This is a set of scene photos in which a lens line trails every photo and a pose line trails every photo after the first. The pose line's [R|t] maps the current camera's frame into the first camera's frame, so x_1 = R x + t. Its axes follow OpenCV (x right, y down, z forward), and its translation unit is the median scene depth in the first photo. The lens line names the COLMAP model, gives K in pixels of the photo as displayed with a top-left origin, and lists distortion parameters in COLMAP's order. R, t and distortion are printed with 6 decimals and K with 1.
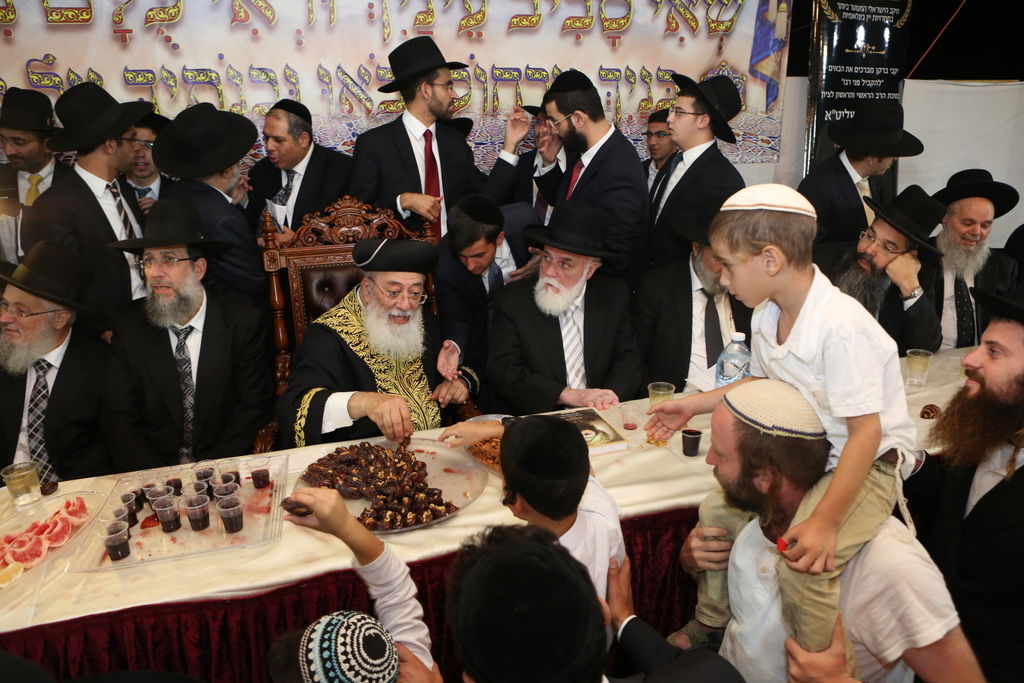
lens RADIAL K [[718.9, 0, 523.5], [0, 718.9, 344.2], [0, 0, 1]] dist [-0.099881, 0.075543]
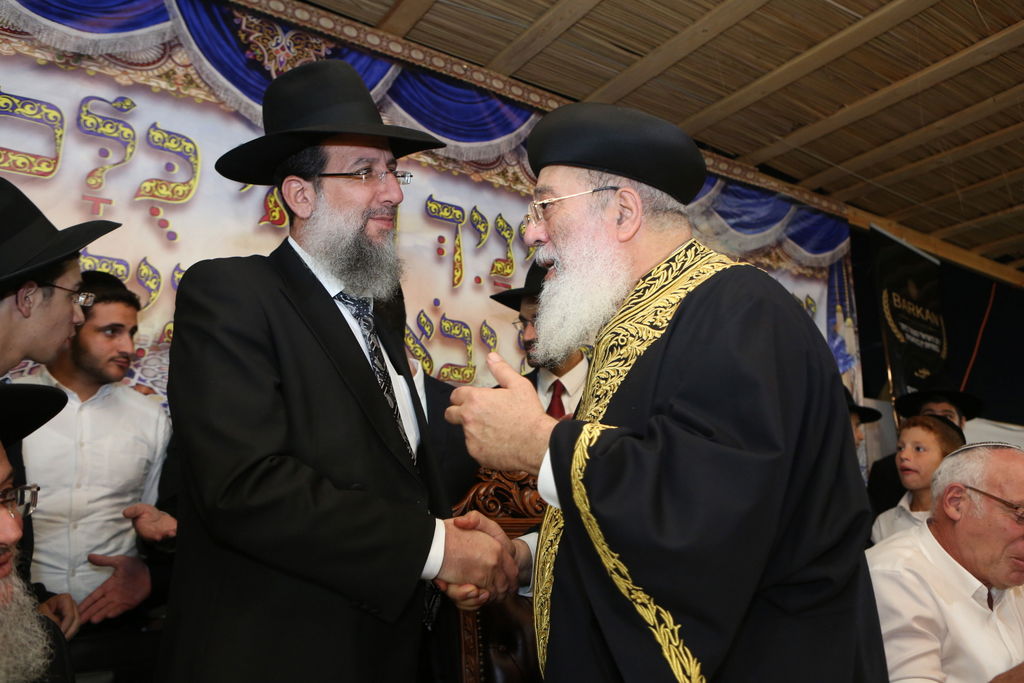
lens RADIAL K [[867.2, 0, 534.8], [0, 867.2, 328.7], [0, 0, 1]] dist [-0.105946, 0.117051]
pose [[0.951659, 0.099167, 0.290708, -0.373956], [0.070524, 0.850619, -0.521031, 0.071336], [-0.298951, 0.516346, 0.802506, 0.296437]]
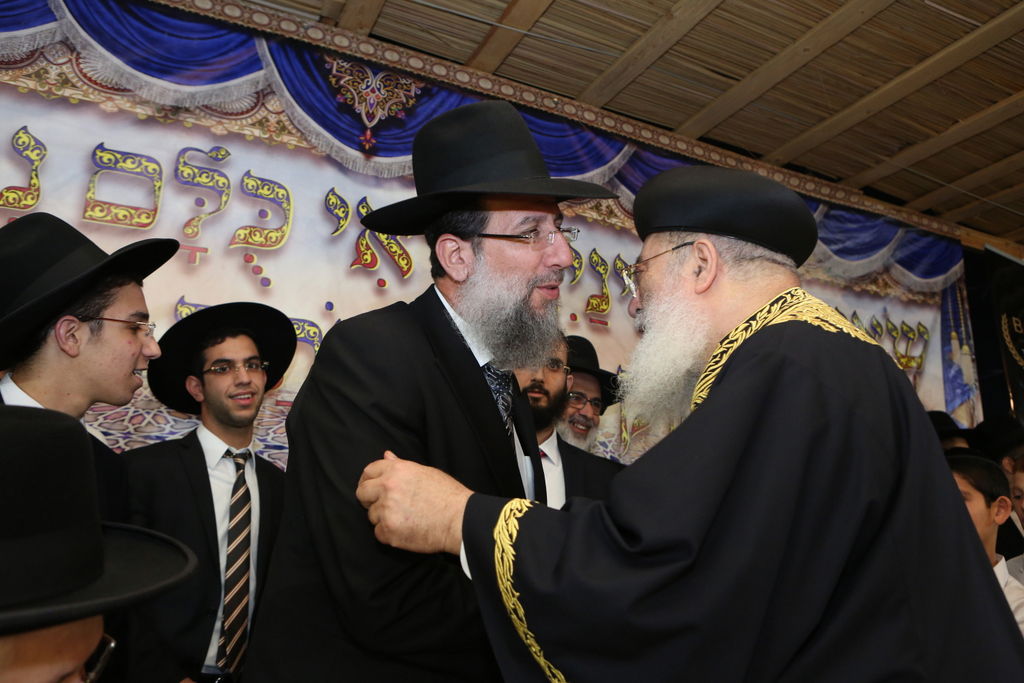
lens RADIAL K [[828.6, 0, 520.1], [0, 828.6, 334.3], [0, 0, 1]] dist [-0.094379, 0.094986]
pose [[0.982741, 0.088060, 0.162680, -0.361490], [0.014495, 0.840061, -0.542298, 0.023974], [-0.184416, 0.535297, 0.824287, 0.337496]]
